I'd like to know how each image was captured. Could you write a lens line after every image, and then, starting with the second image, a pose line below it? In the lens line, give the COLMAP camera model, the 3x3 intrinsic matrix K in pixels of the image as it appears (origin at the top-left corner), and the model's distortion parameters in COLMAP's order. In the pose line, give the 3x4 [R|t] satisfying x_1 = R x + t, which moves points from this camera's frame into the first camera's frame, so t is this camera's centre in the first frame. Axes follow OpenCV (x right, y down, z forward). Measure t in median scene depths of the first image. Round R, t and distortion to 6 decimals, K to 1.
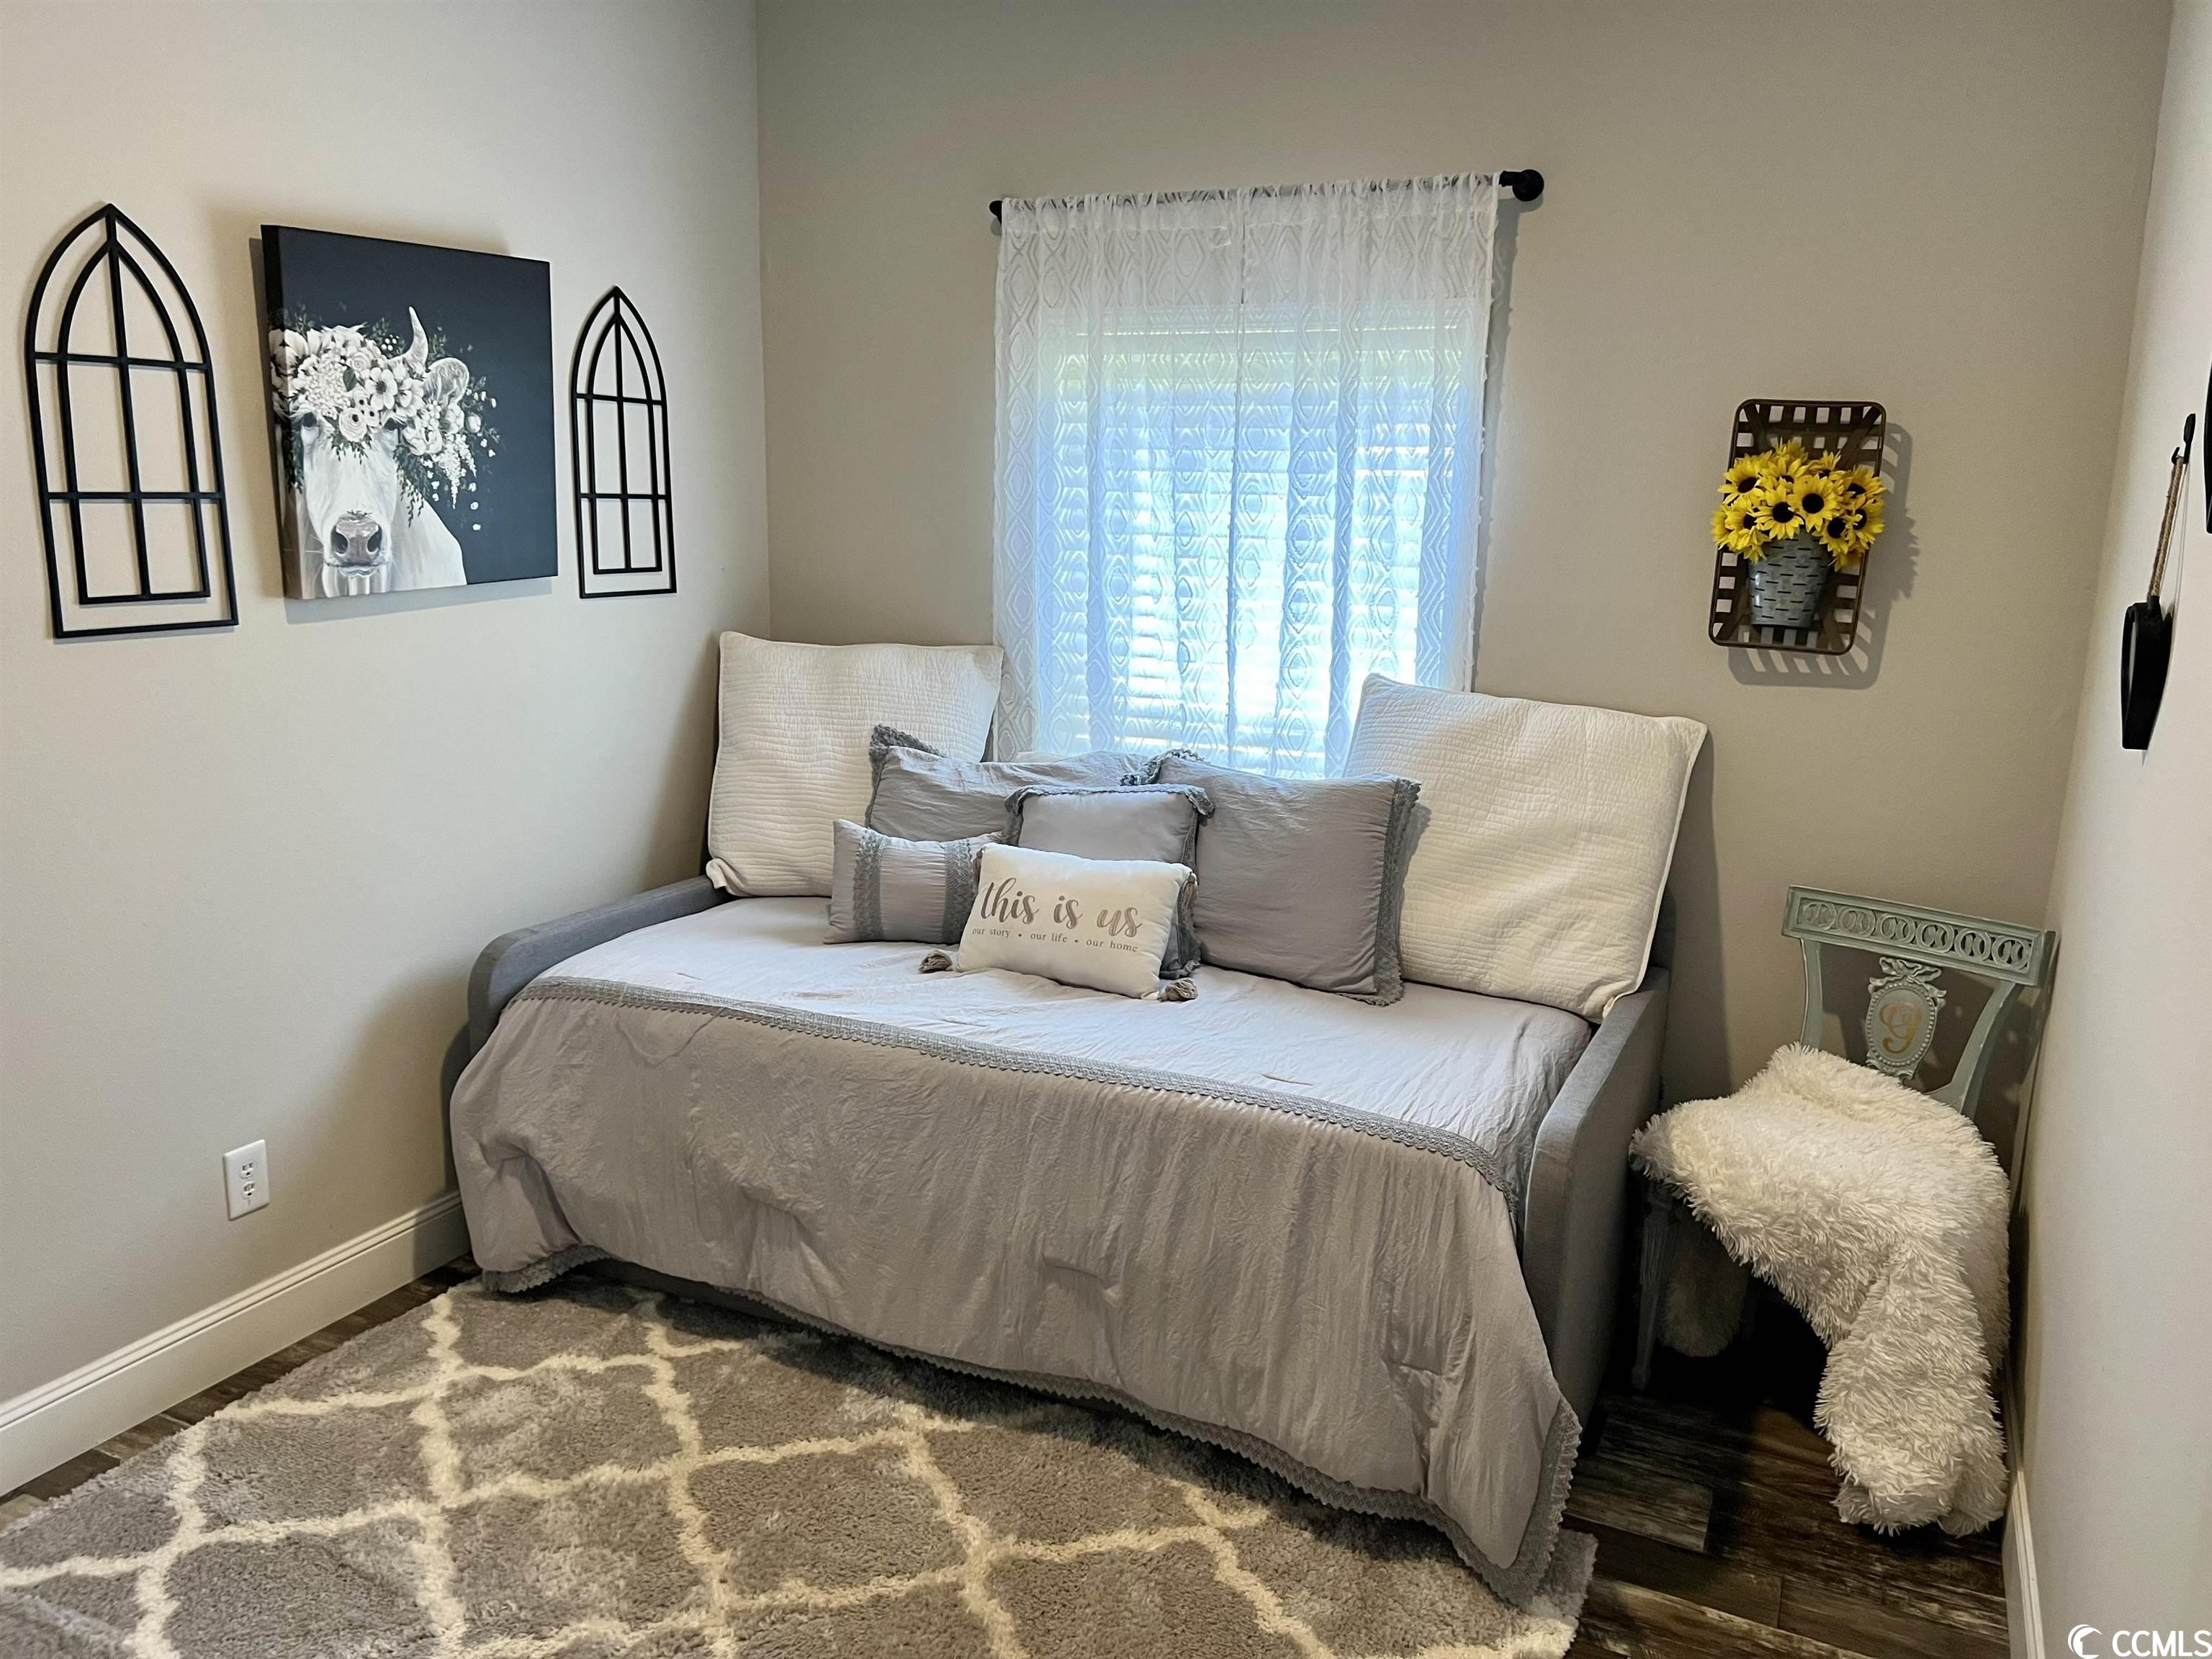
lens RADIAL K [[1678.2, 0, 1099.6], [0, 1678.2, 831.9], [0, 0, 1]] dist [0.072145, -0.072586]
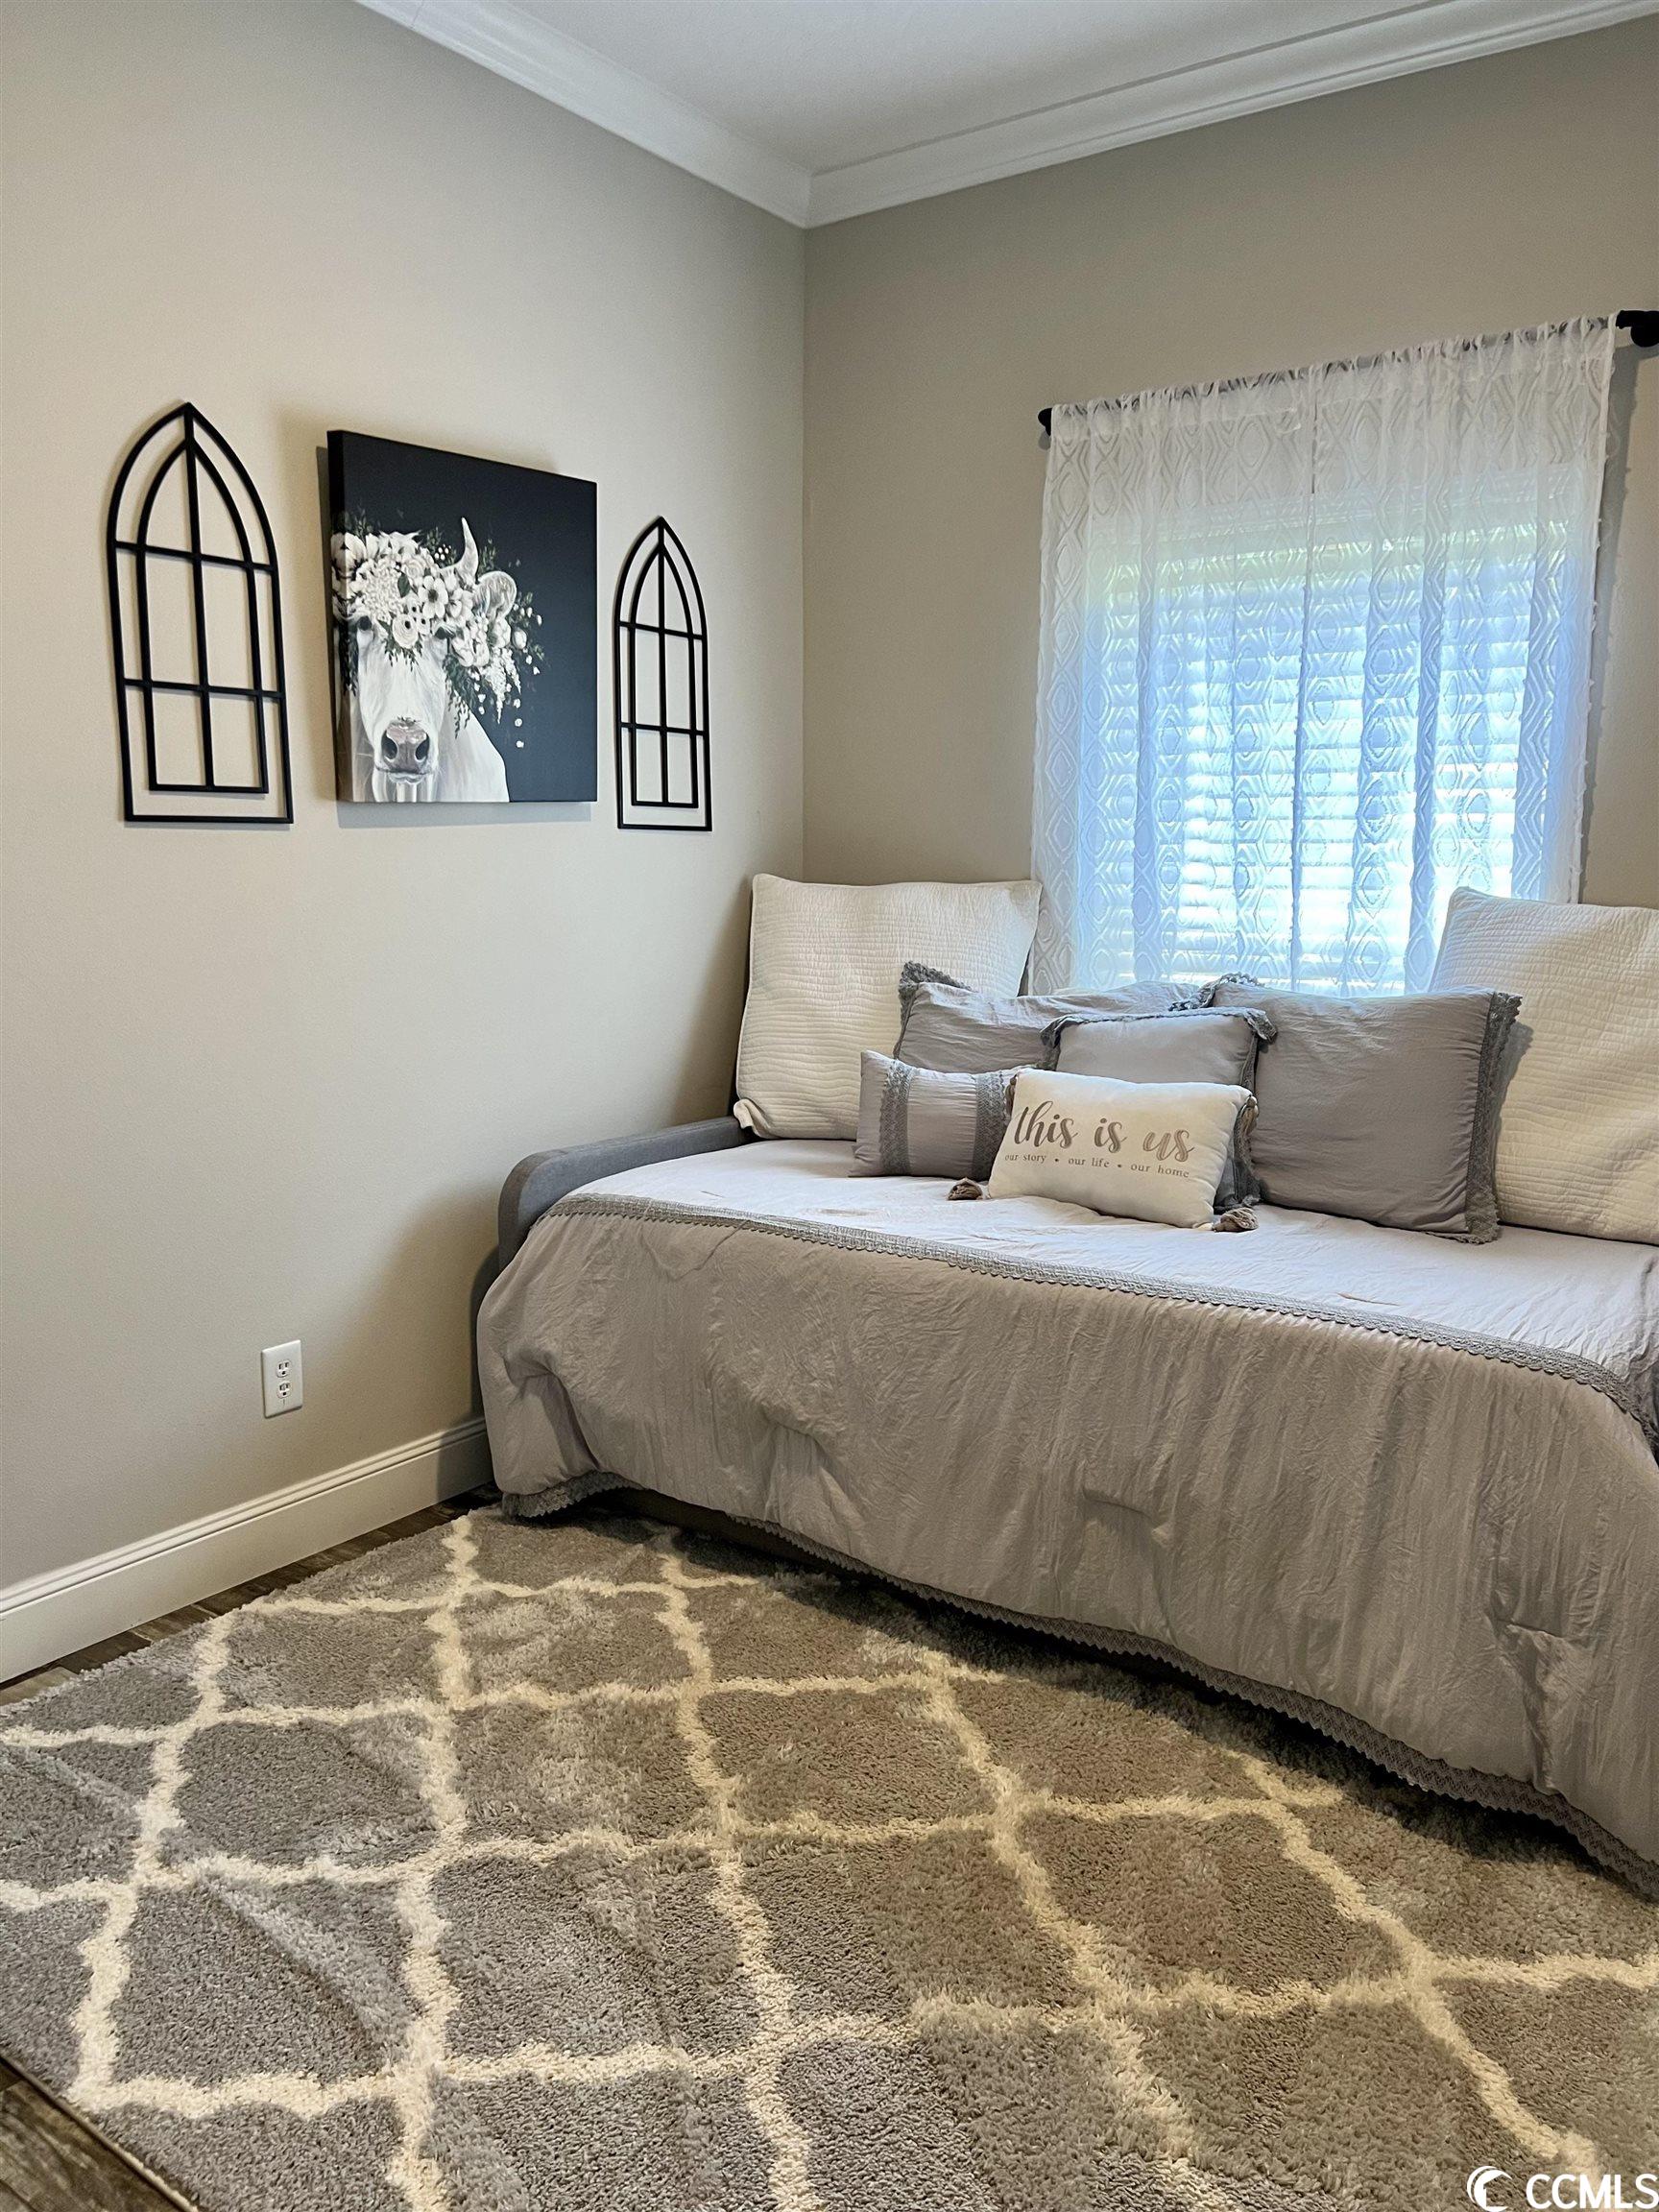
lens RADIAL K [[1676.3, 0, 820.4], [0, 1676.3, 1105.0], [0, 0, 1]] dist [0.048199, -0.046666]
pose [[0.983394, 0.012169, -0.181076, -0.010728], [-0.021765, 0.998456, -0.051100, 0.090685], [0.180175, 0.054193, 0.982141, 0.074899]]
